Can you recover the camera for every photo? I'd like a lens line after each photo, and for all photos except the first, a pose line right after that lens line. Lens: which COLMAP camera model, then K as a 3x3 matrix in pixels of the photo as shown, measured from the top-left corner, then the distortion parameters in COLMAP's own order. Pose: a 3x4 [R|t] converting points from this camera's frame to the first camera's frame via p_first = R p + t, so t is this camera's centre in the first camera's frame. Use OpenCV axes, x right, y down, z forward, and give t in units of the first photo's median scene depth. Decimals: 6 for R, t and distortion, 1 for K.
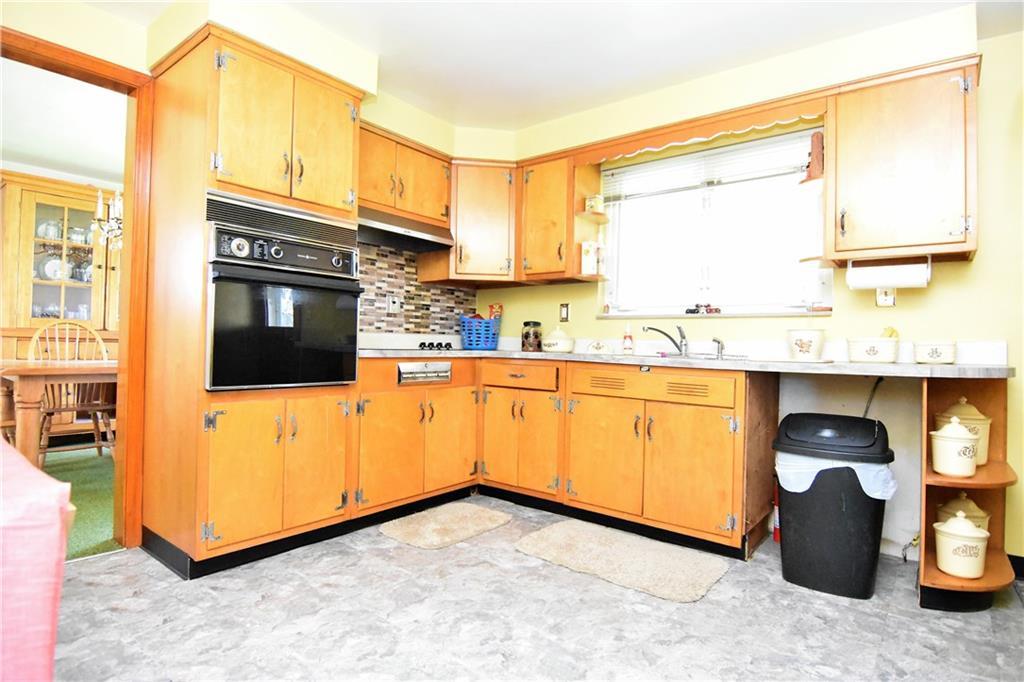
lens RADIAL K [[539.8, 0, 491.4], [0, 539.8, 338.9], [0, 0, 1]] dist [-0.013884, -0.006413]
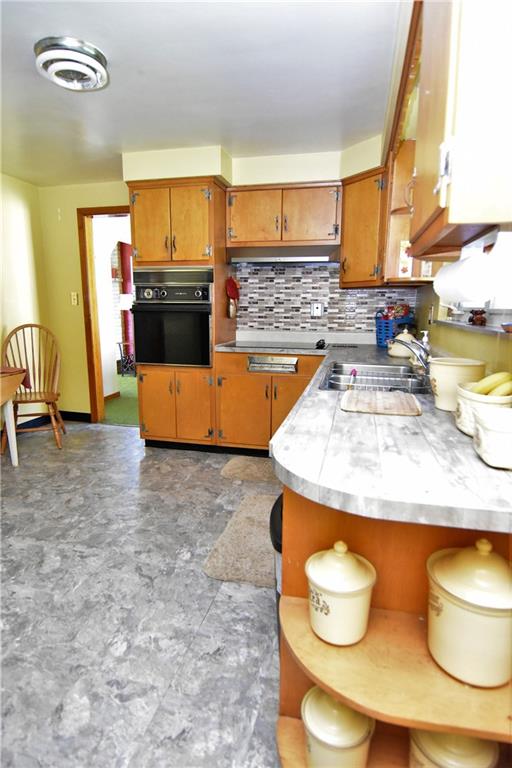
lens RADIAL K [[404.9, 0, 254.0], [0, 404.9, 384.1], [0, 0, 1]] dist [-0.013884, -0.006413]
pose [[0.449502, 0.148326, -0.880879, 0.982411], [0.014268, 0.984800, 0.173106, -0.086261], [0.893166, -0.090380, 0.440553, 0.607812]]
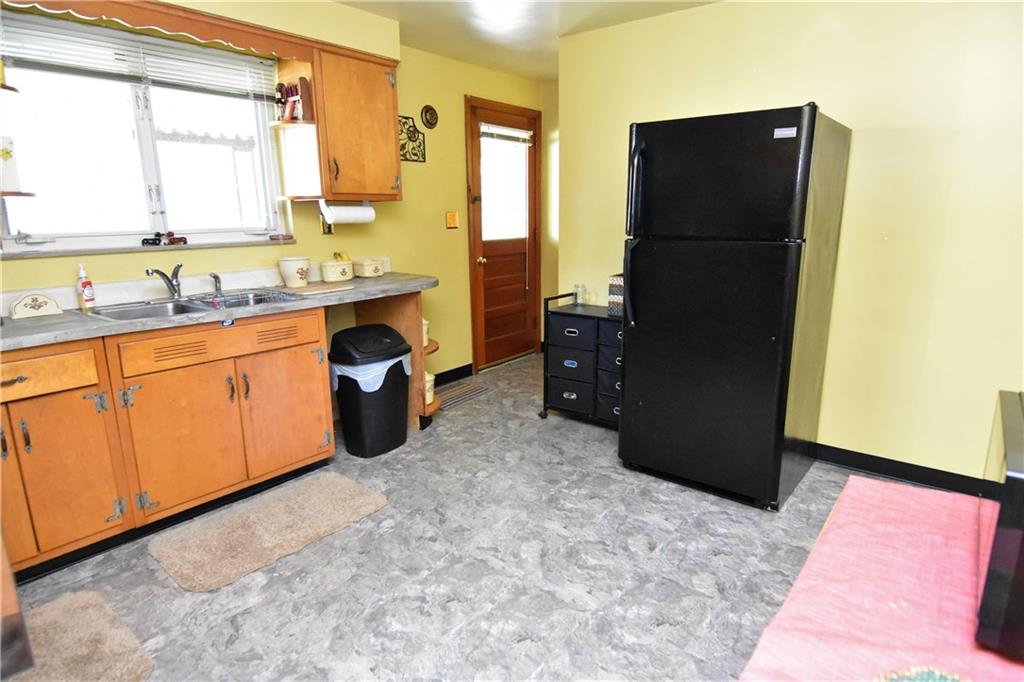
lens RADIAL K [[586.2, 0, 516.1], [0, 586.2, 341.4], [0, 0, 1]] dist [-0.009218, -0.002545]
pose [[-0.022931, -0.243116, 0.969726, -0.708736], [-0.000633, 0.969984, 0.243166, -0.158600], [-0.999737, 0.004962, -0.022397, 0.611155]]
